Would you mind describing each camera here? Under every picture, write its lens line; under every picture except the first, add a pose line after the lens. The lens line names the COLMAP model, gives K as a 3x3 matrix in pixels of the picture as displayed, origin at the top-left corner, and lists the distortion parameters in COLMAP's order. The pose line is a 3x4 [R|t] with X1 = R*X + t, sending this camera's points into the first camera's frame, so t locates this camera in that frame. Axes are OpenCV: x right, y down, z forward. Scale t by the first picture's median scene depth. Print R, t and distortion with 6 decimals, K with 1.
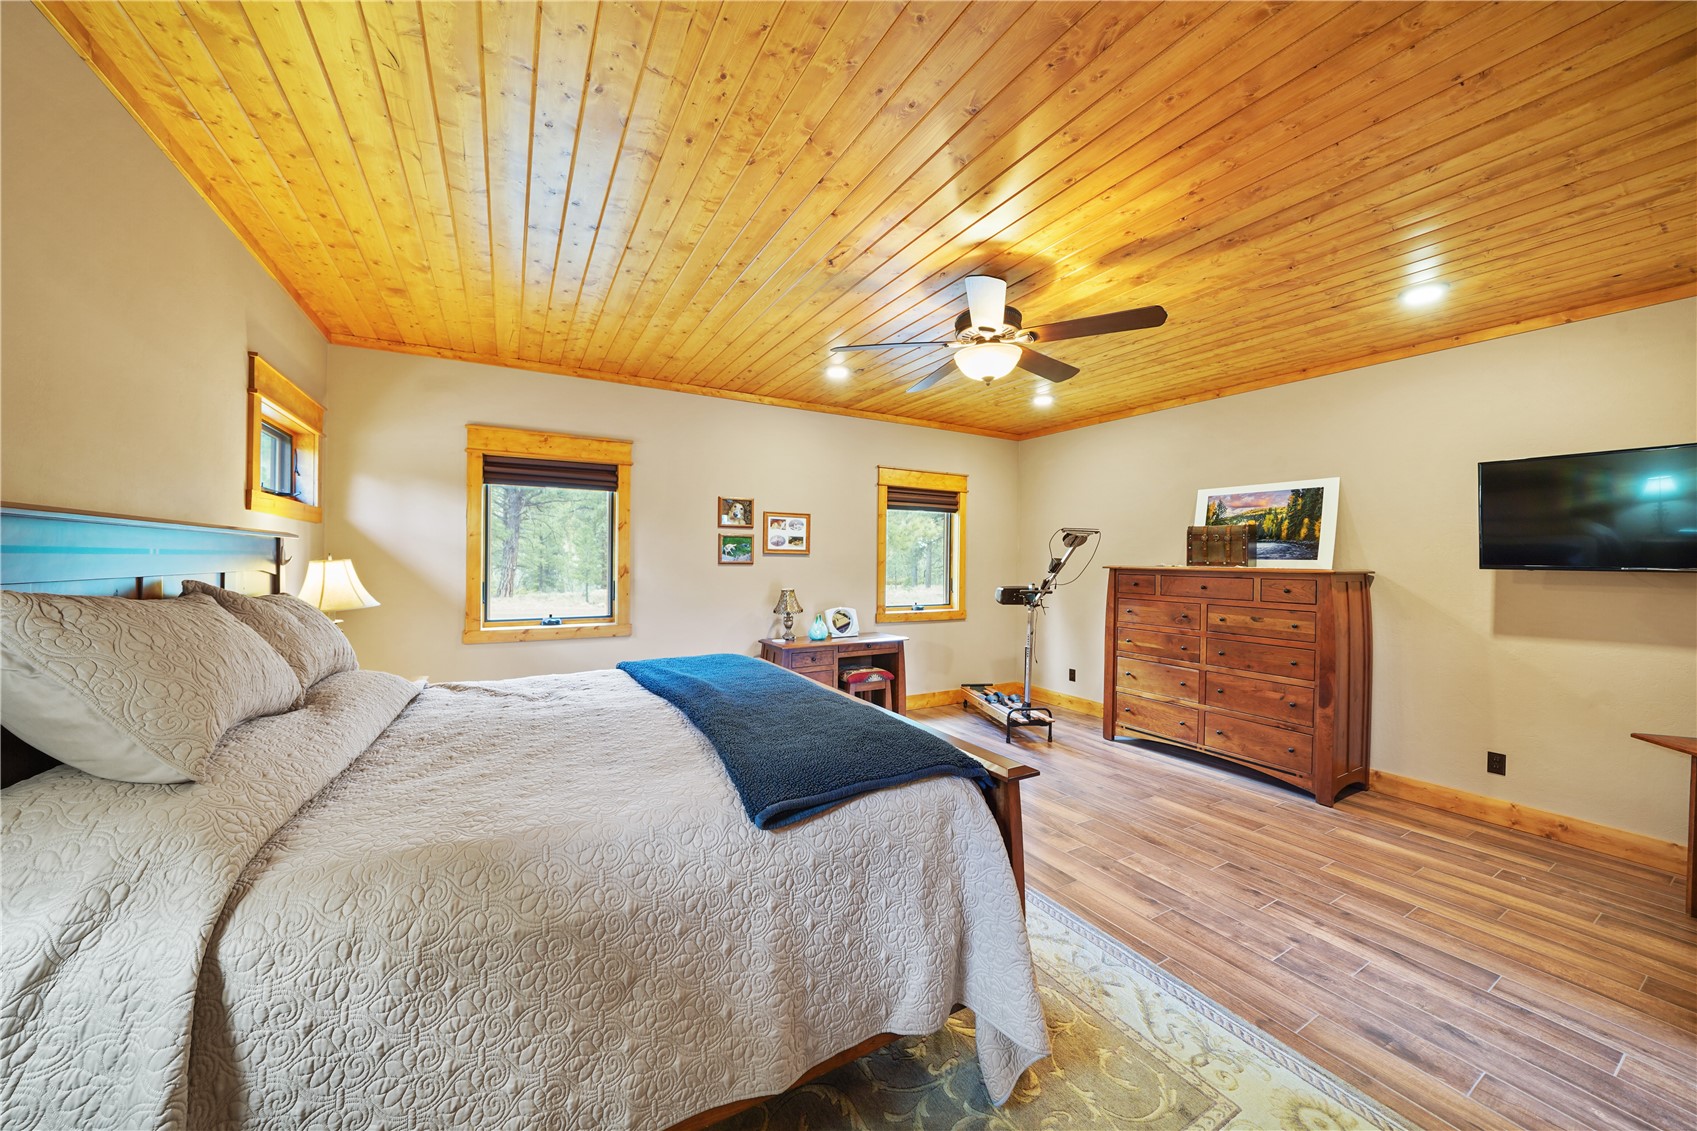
lens RADIAL K [[590.6, 0, 826.8], [0, 590.6, 560.5], [0, 0, 1]] dist [-0.000535, 0.000075]
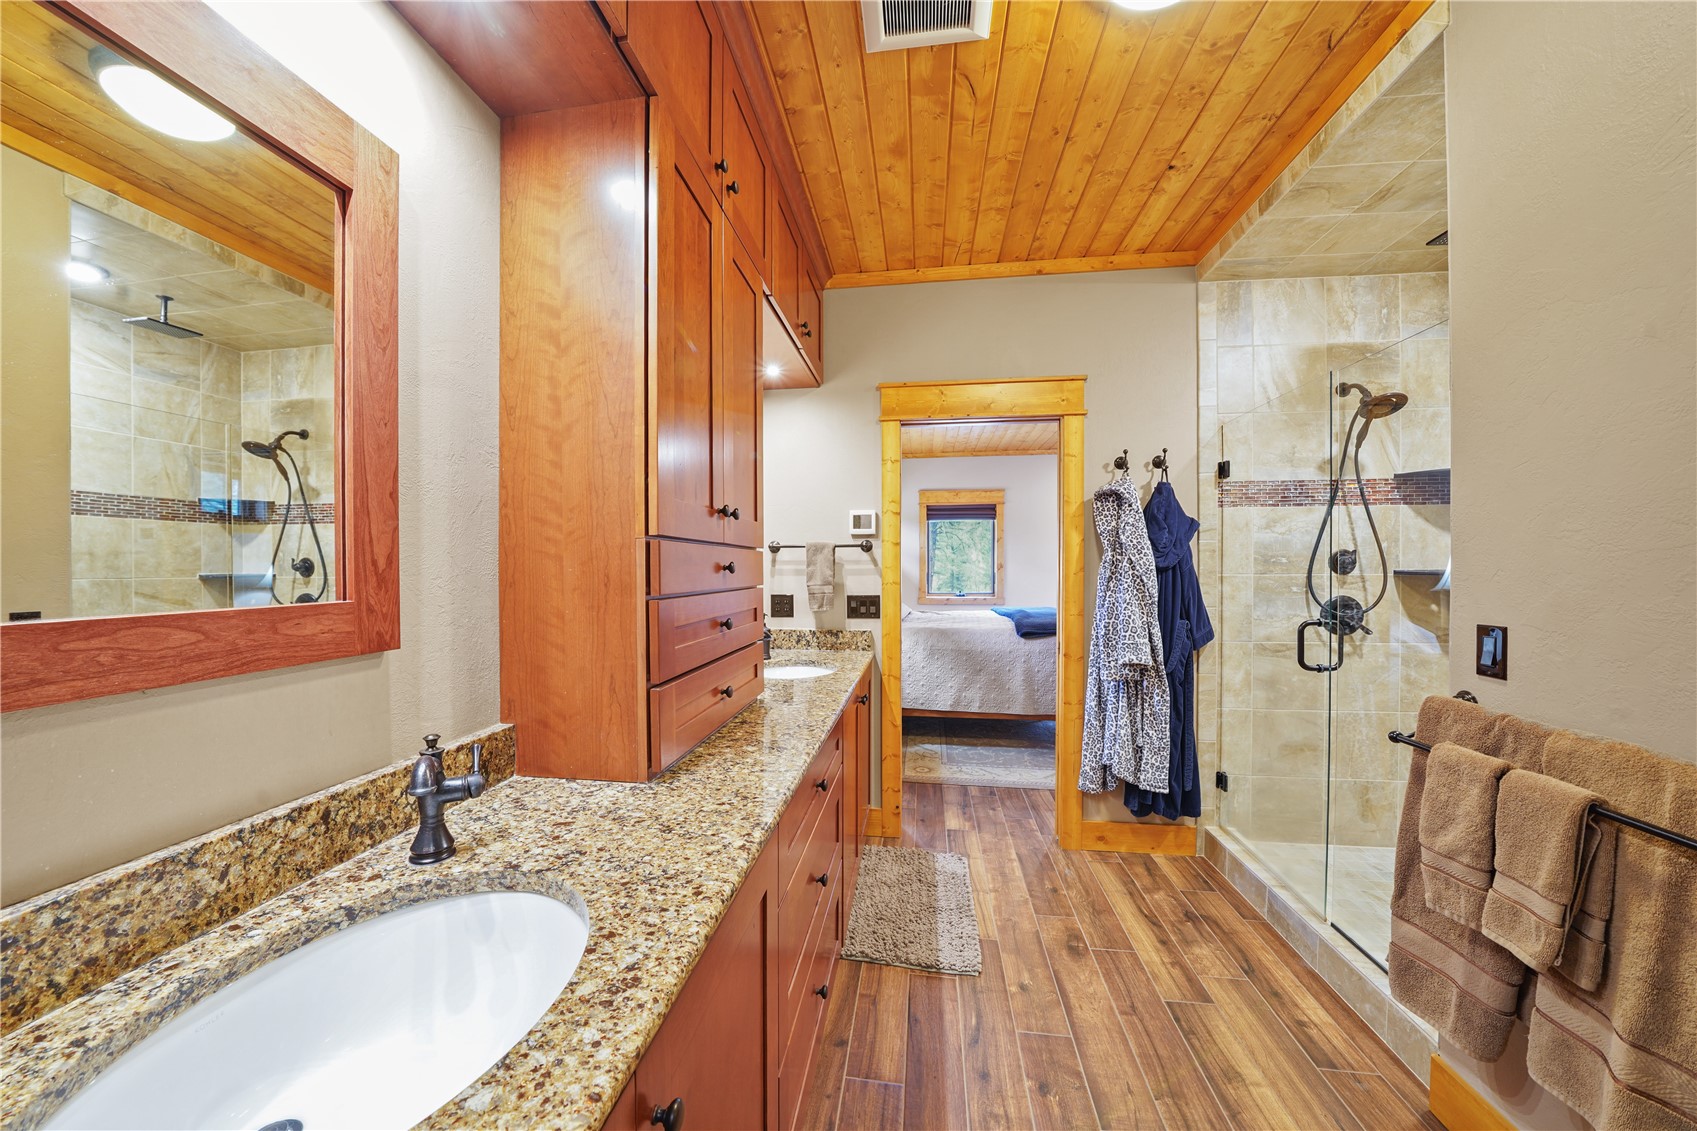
lens RADIAL K [[527.5, 0, 851.0], [0, 527.5, 570.2], [0, 0, 1]] dist [-0.023037, 0.000005]
pose [[0.800399, -0.004830, -0.599448, 0.634177], [0.008817, 0.999954, 0.003715, 0.053562], [0.599402, -0.008259, 0.800405, -1.343167]]
